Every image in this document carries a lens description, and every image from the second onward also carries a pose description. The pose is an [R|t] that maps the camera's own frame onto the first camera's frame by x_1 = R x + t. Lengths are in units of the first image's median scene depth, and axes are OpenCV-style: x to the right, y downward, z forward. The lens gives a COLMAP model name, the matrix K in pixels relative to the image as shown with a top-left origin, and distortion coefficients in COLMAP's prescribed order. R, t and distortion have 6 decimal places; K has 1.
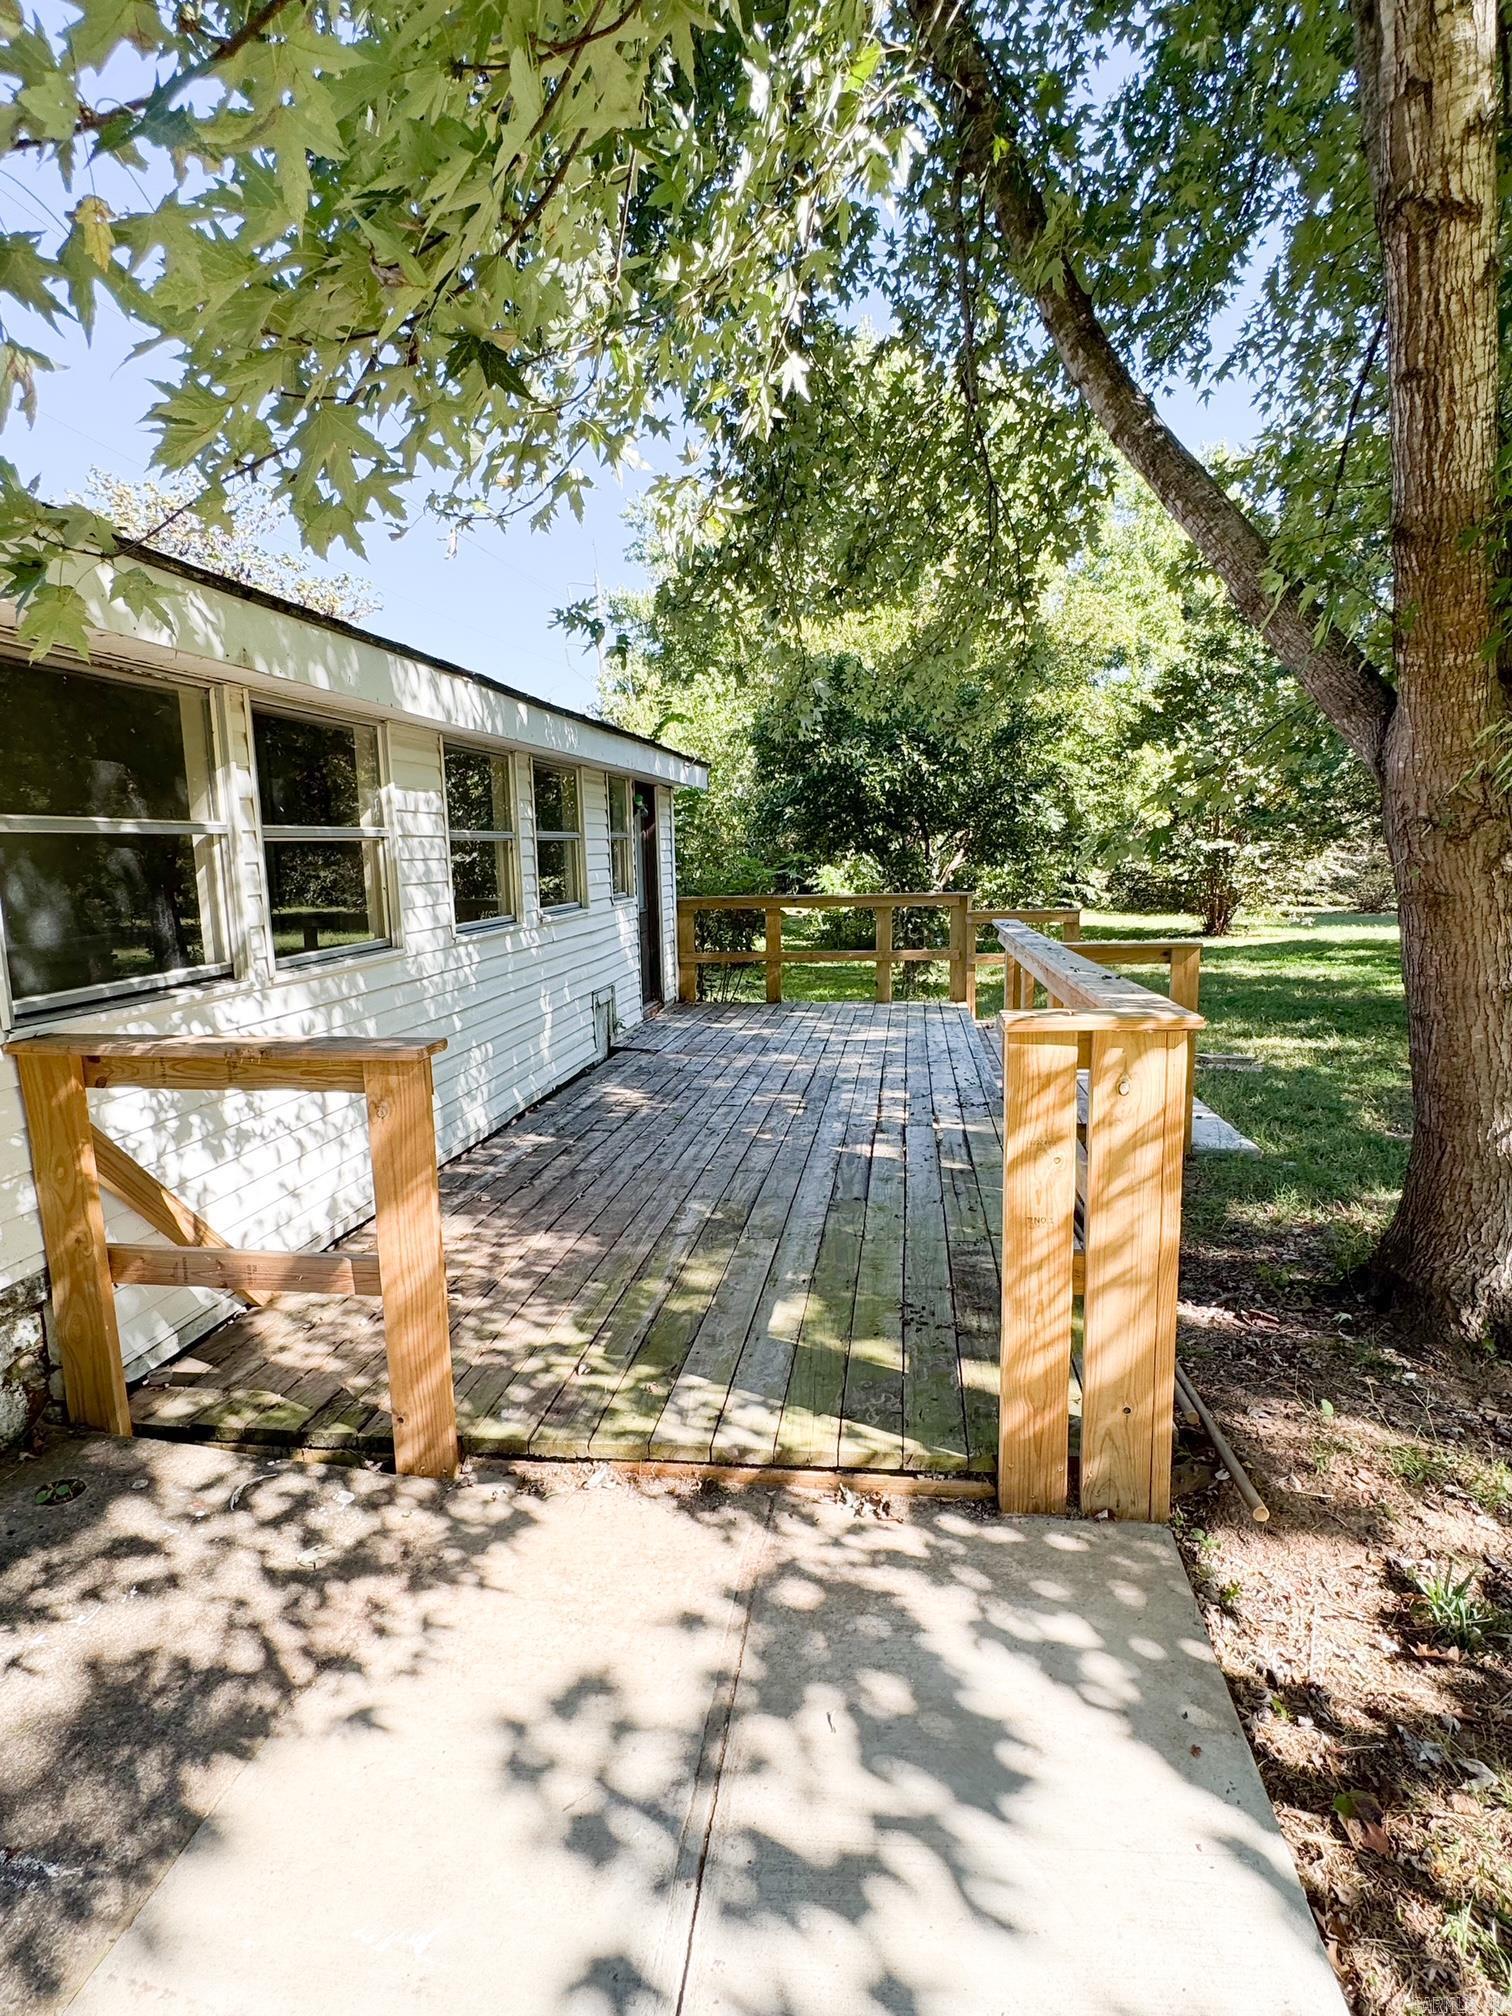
lens RADIAL K [[1073.8, 0, 757.6], [0, 1073.8, 1010.6], [0, 0, 1]] dist [0.001589, -0.000698]
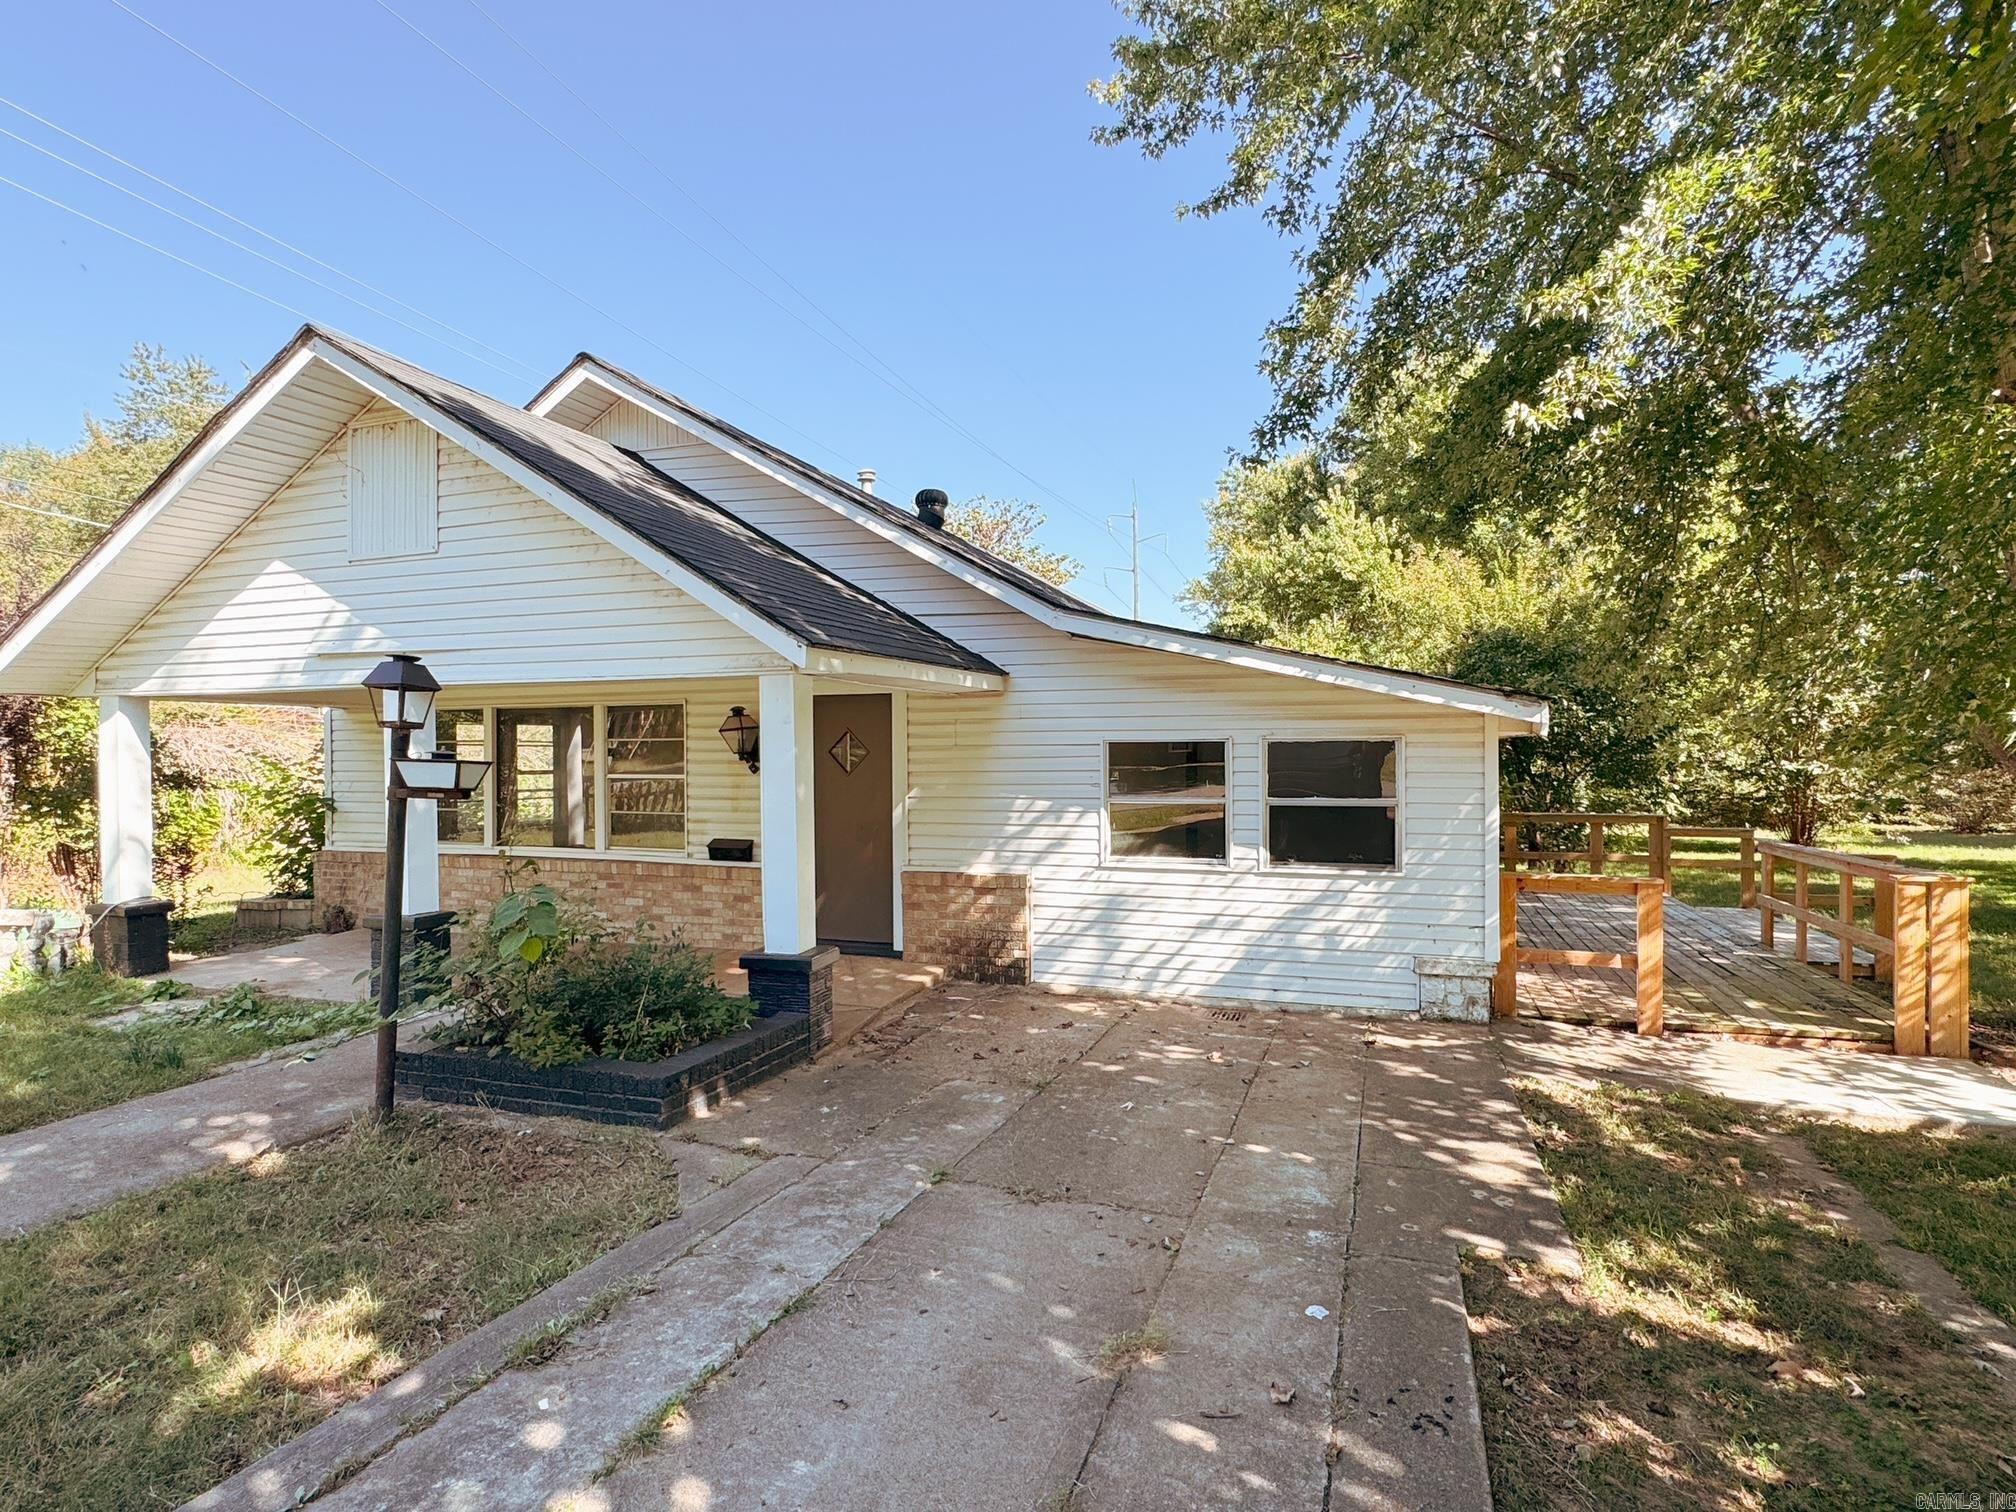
lens RADIAL K [[1073.8, 0, 1010.3], [0, 1073.8, 756.5], [0, 0, 1]] dist [0.001589, -0.000698]
pose [[0.978639, 0.016480, -0.204927, -1.589810], [-0.044786, 0.989932, -0.134271, 0.186444], [0.200651, 0.140581, 0.969524, -2.477021]]
